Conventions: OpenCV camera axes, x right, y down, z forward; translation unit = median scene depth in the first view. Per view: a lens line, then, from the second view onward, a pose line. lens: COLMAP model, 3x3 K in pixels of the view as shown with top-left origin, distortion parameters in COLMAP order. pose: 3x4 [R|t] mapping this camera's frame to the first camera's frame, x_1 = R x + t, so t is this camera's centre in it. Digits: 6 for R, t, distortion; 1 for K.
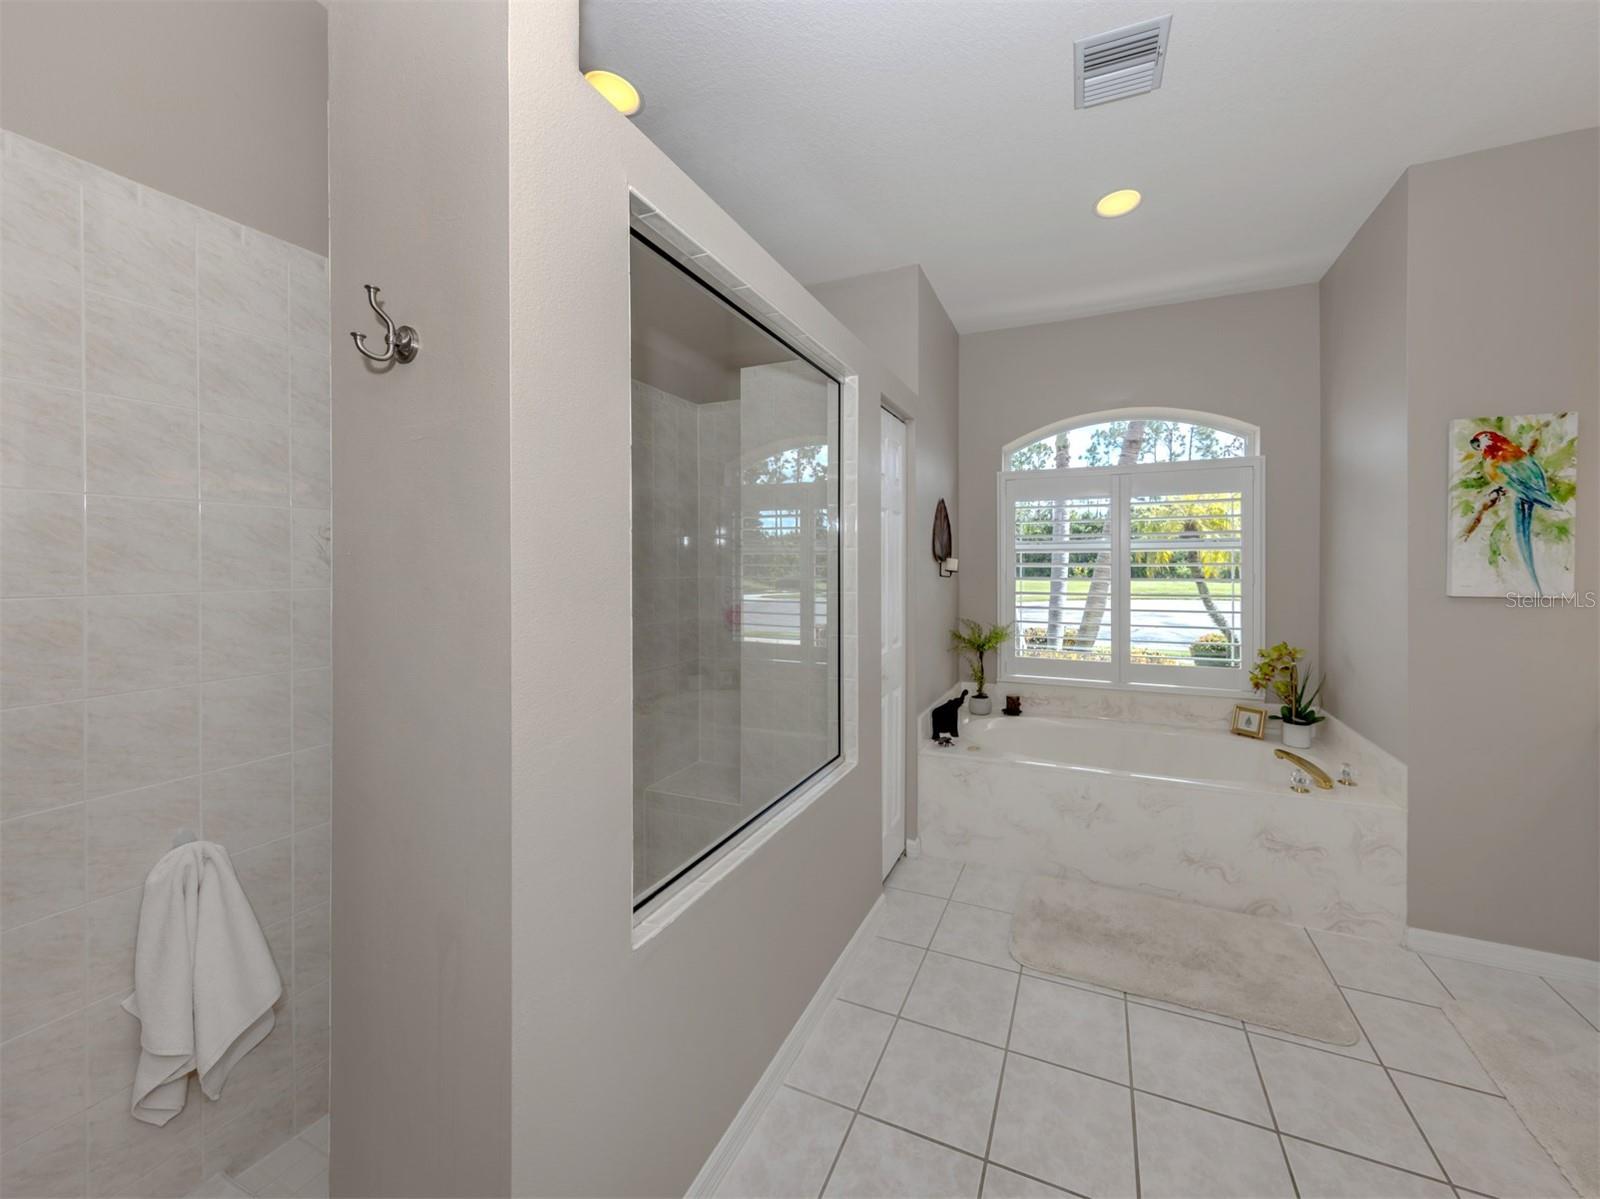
lens RADIAL K [[609.7, 0, 808.0], [0, 609.7, 571.0], [0, 0, 1]] dist [0.000036, -0.000070]
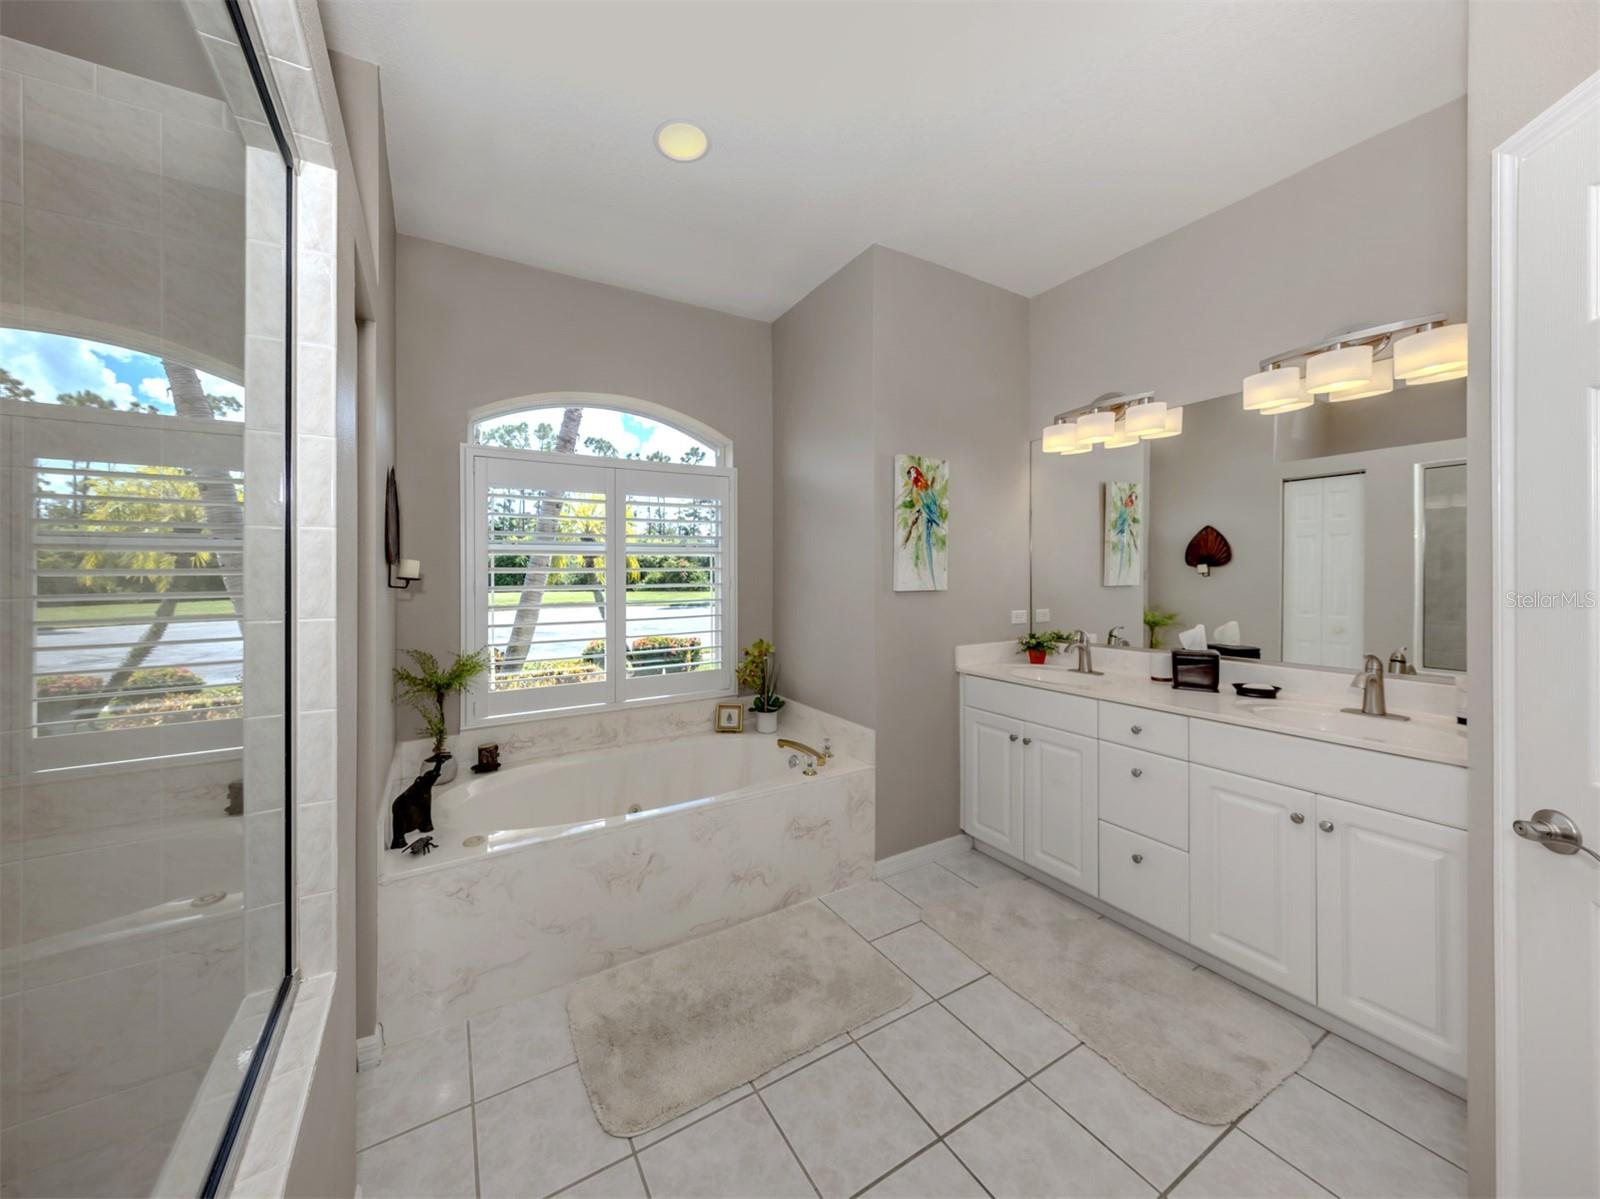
lens RADIAL K [[609.7, 0, 808.0], [0, 609.7, 571.0], [0, 0, 1]] dist [0.000036, -0.000070]
pose [[0.551998, -0.001116, 0.833845, -0.107688], [0.016596, 0.999816, -0.009648, 0.007187], [-0.833680, 0.019164, 0.551915, 0.397821]]
